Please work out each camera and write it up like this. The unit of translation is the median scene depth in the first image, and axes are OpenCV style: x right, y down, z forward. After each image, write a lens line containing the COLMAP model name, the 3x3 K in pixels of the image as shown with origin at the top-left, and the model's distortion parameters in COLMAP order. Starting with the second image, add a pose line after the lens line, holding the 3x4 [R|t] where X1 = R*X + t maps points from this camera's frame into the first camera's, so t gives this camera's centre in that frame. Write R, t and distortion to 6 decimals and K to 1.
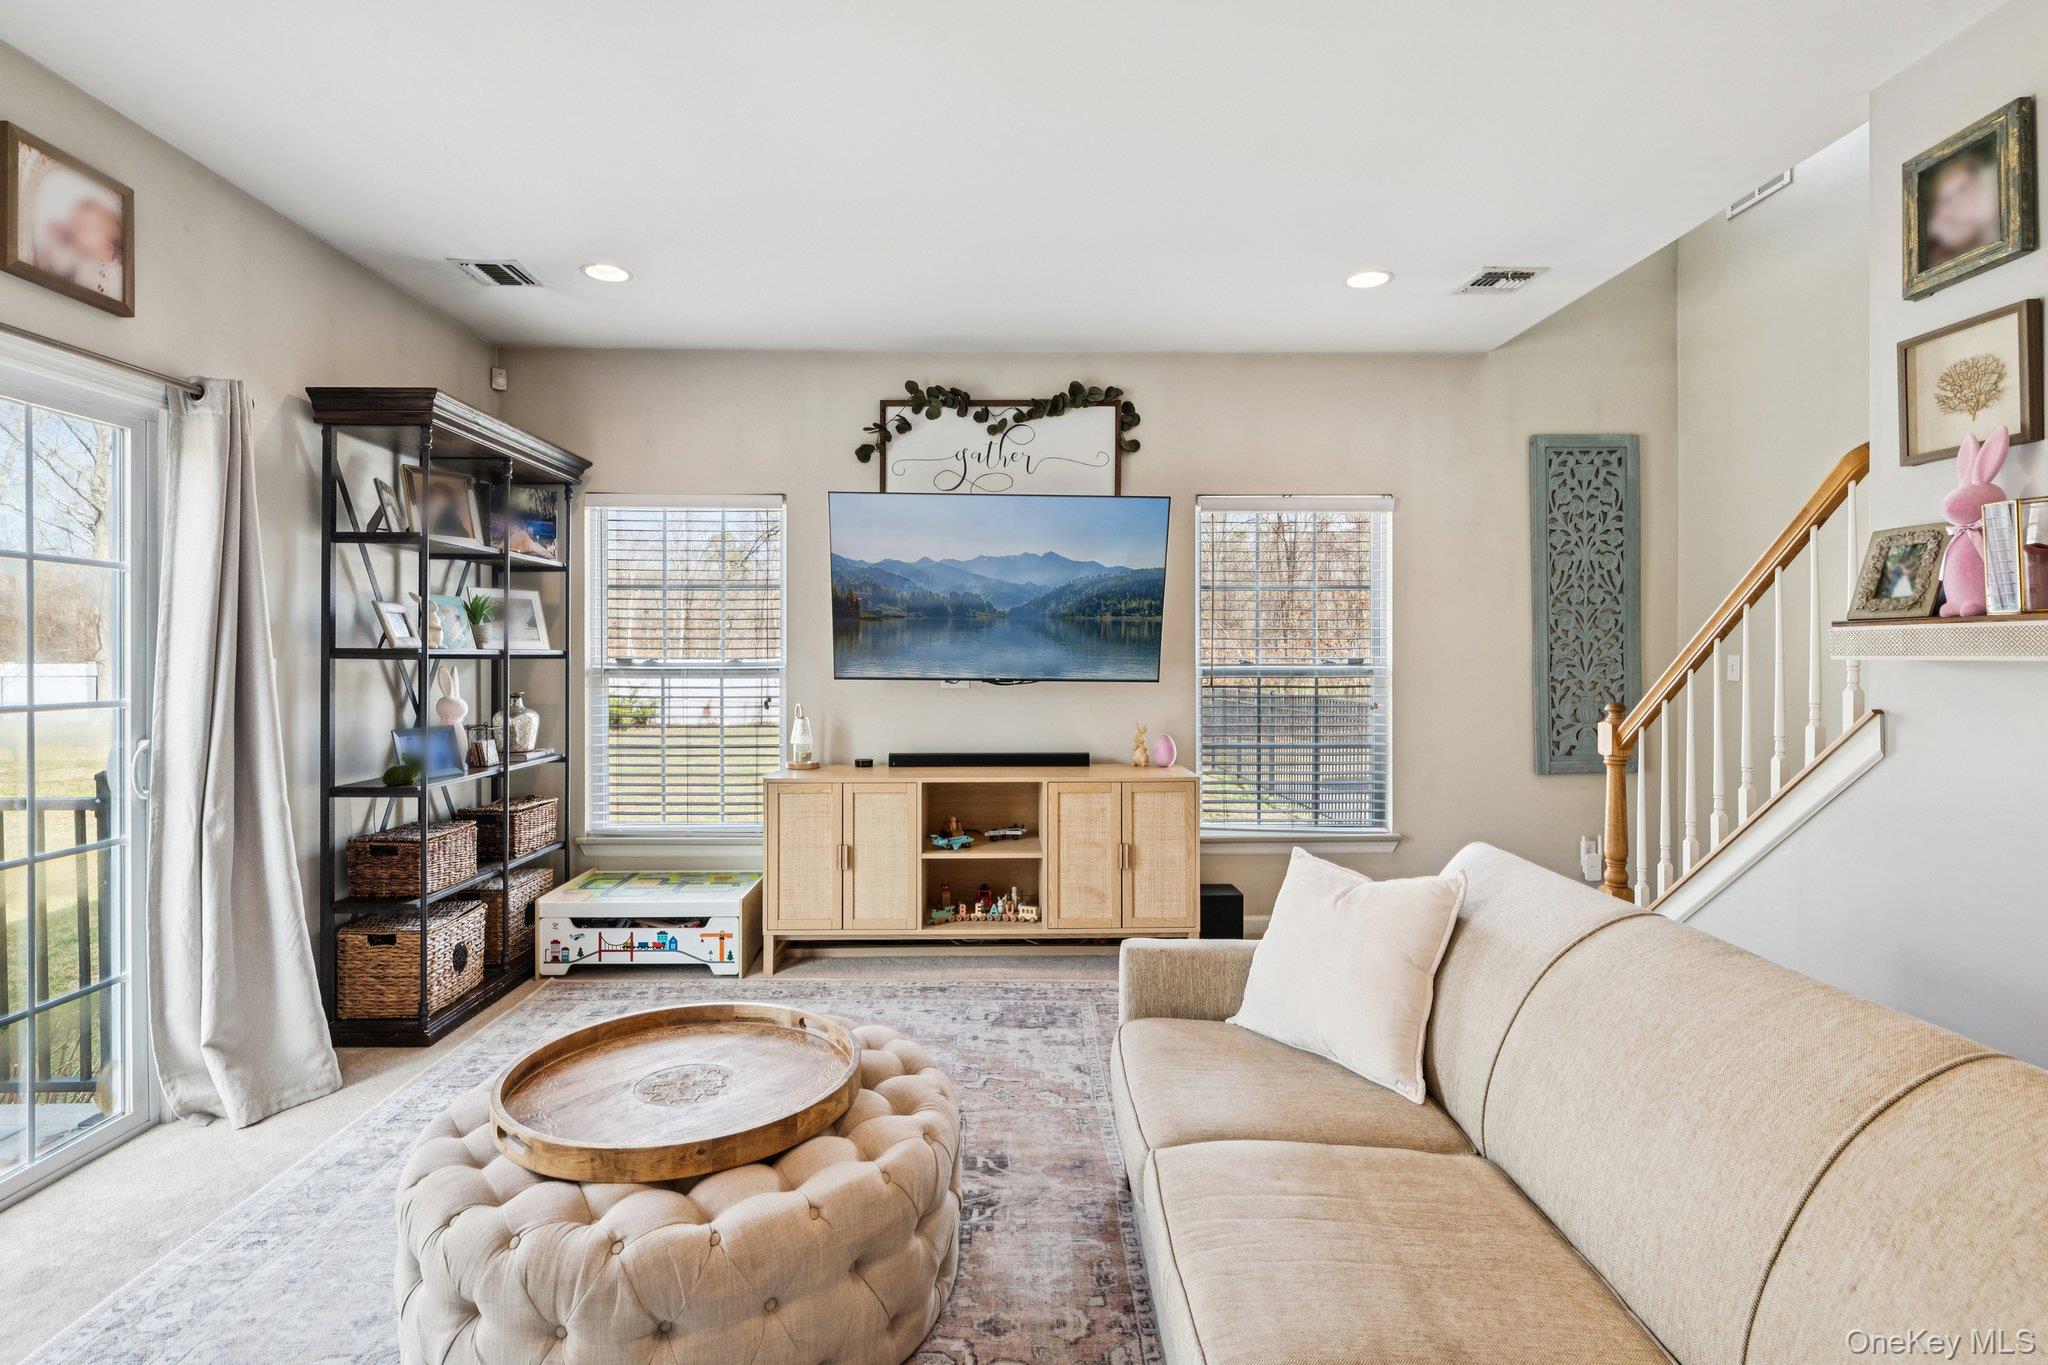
lens RADIAL K [[960.6, 0, 1021.7], [0, 960.6, 656.8], [0, 0, 1]] dist [0.000254, -0.000176]
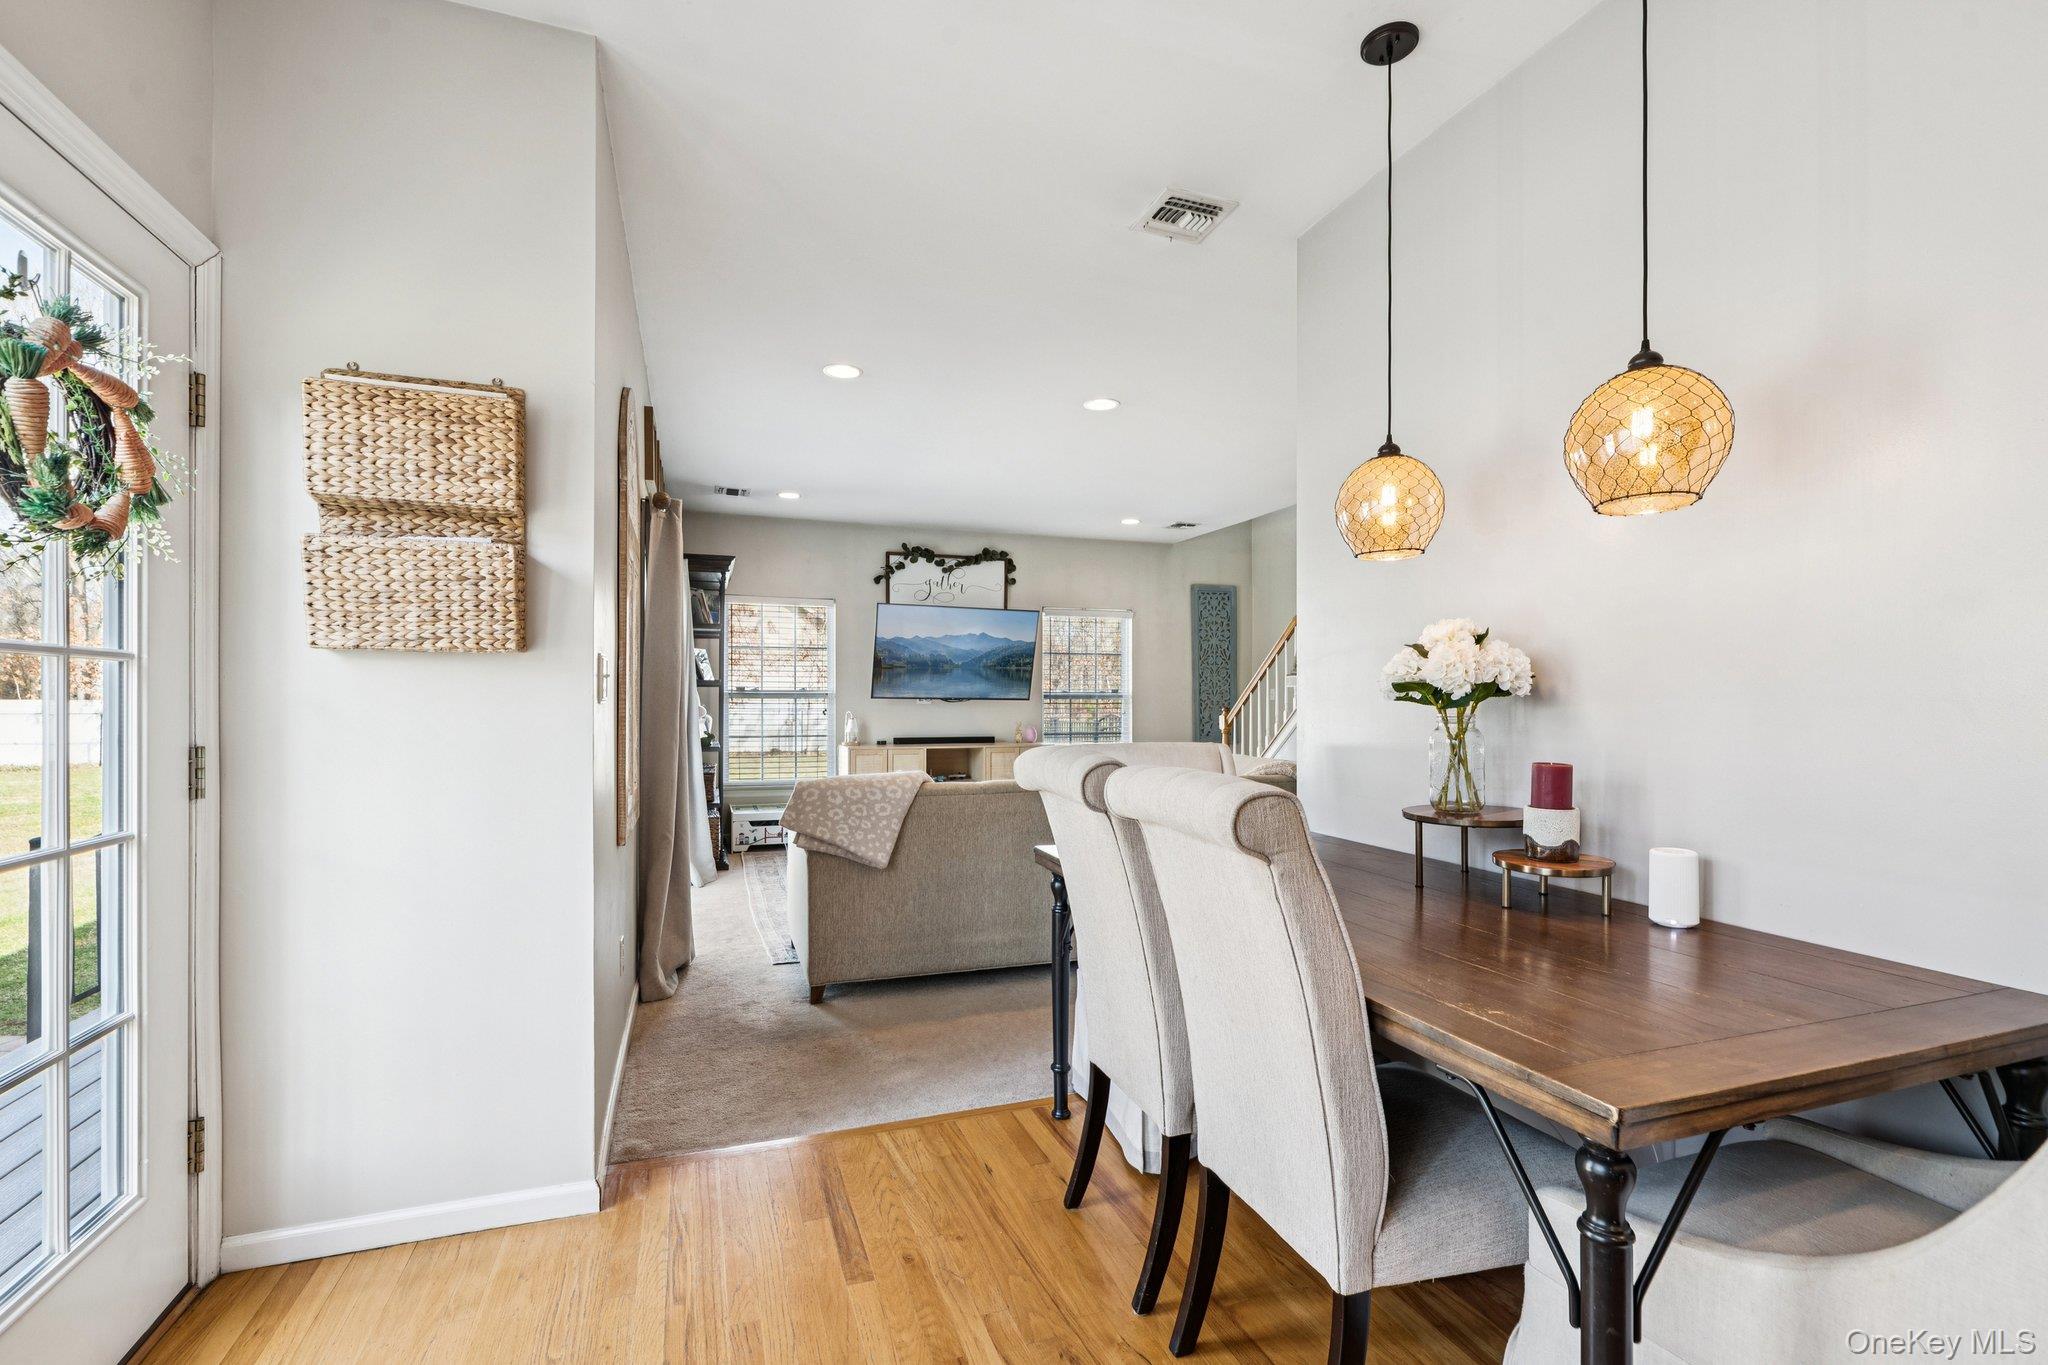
lens RADIAL K [[902.9, 0, 1026.1], [0, 902.9, 696.1], [0, 0, 1]] dist [-0.000255, -0.000167]
pose [[0.946699, 0.003614, 0.322101, -0.463207], [-0.002376, 0.999988, -0.004237, 0.024597], [-0.322112, 0.003246, 0.946696, -0.778015]]
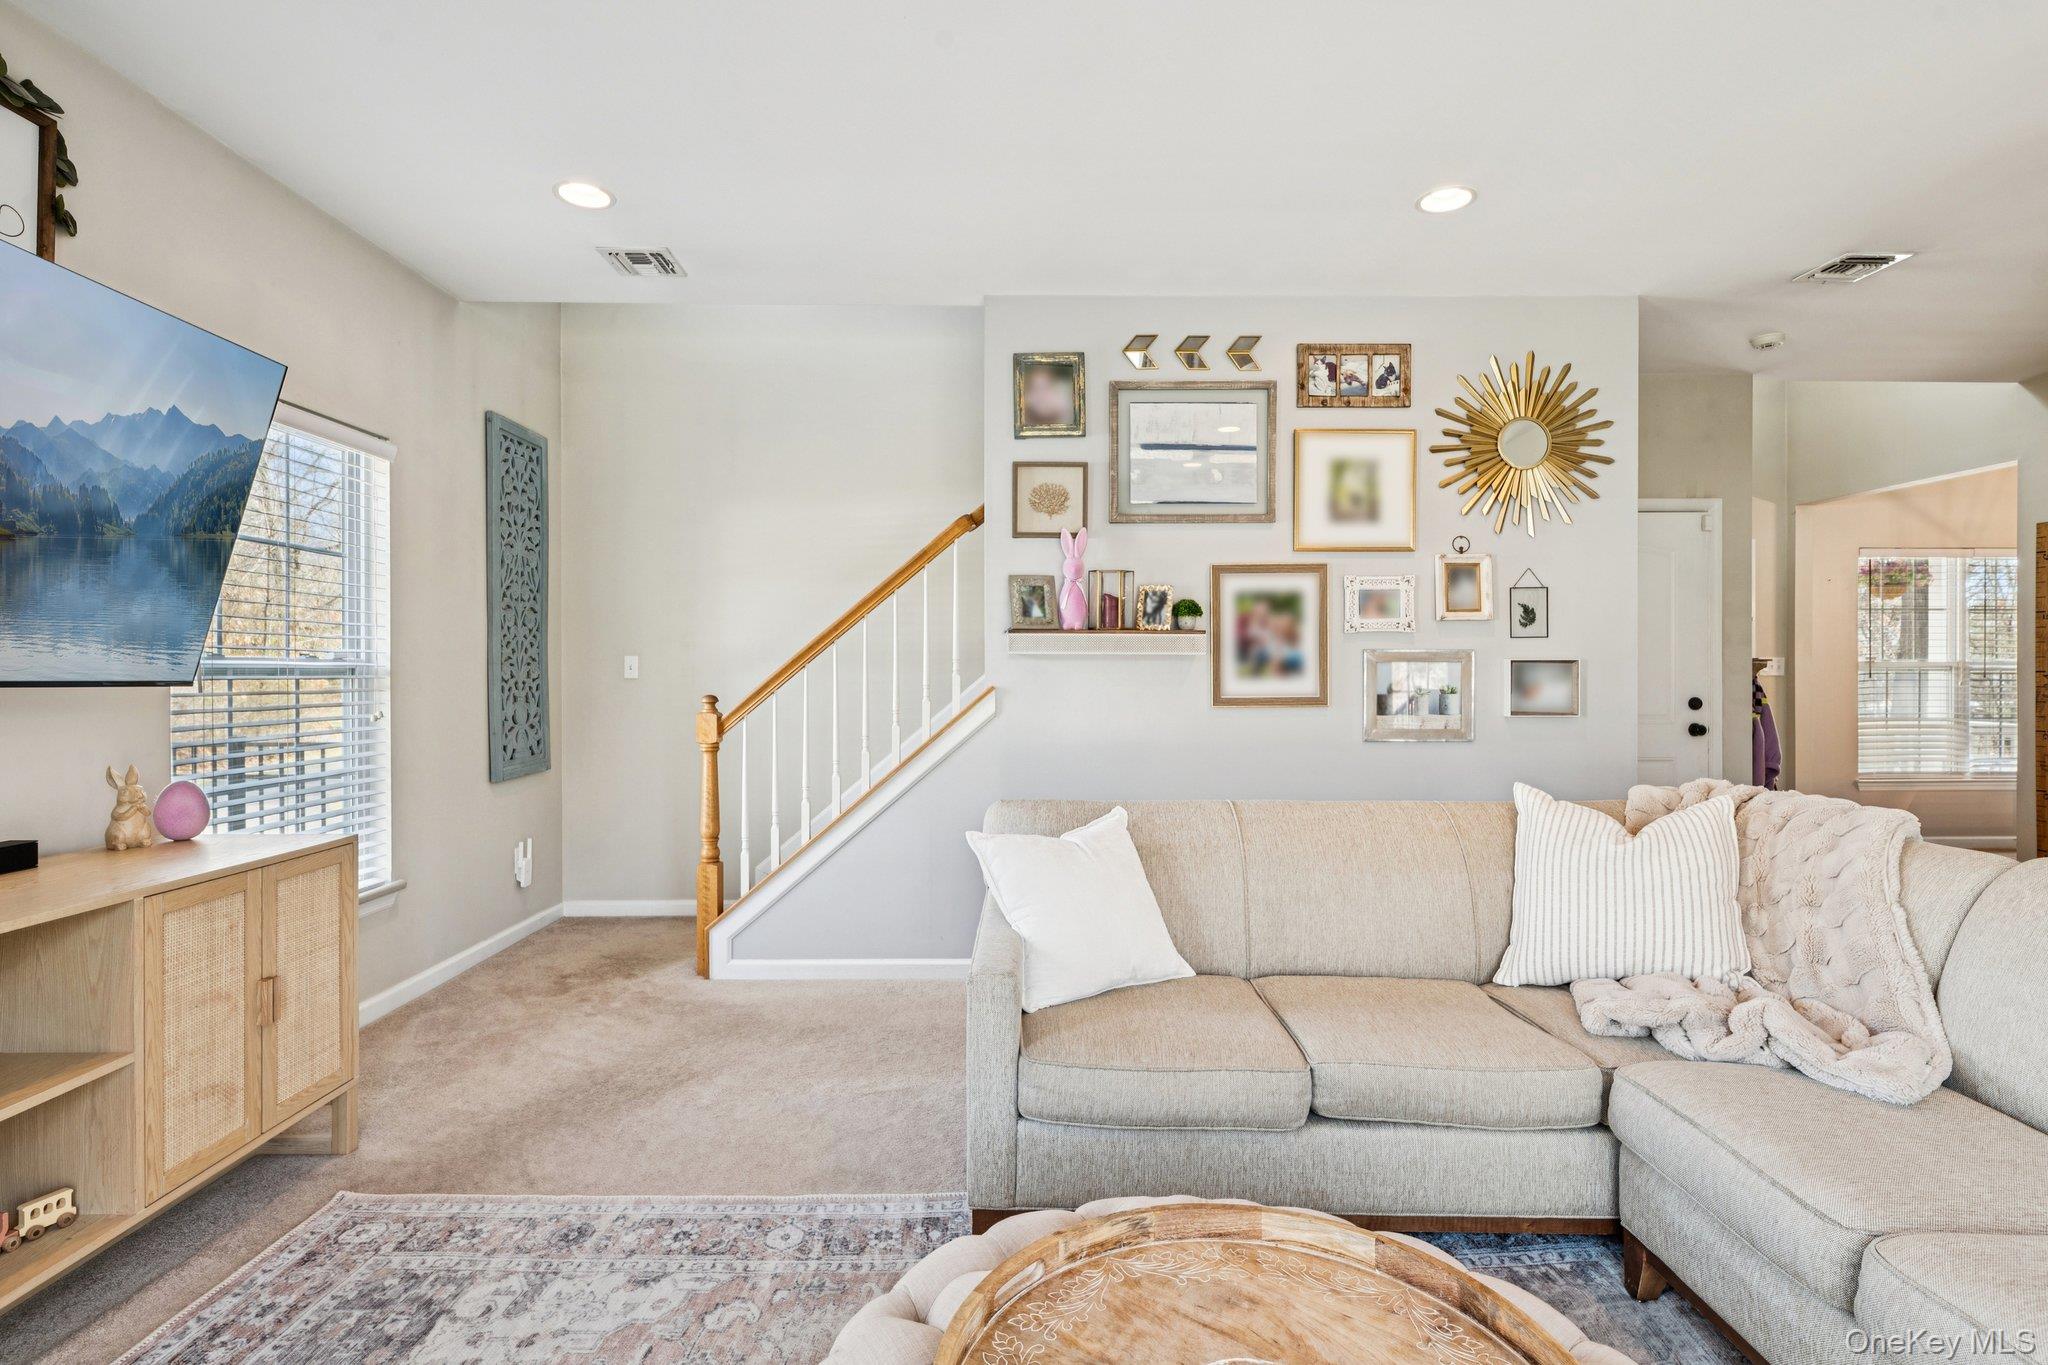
lens RADIAL K [[972.6, 0, 1016.1], [0, 972.6, 672.1], [0, 0, 1]] dist [-0.003918, -0.001310]
pose [[0.021472, 0.002027, 0.999767, -0.388231], [-0.000947, 0.999998, -0.002007, 0.018428], [-0.999769, -0.000904, 0.021474, 0.498708]]
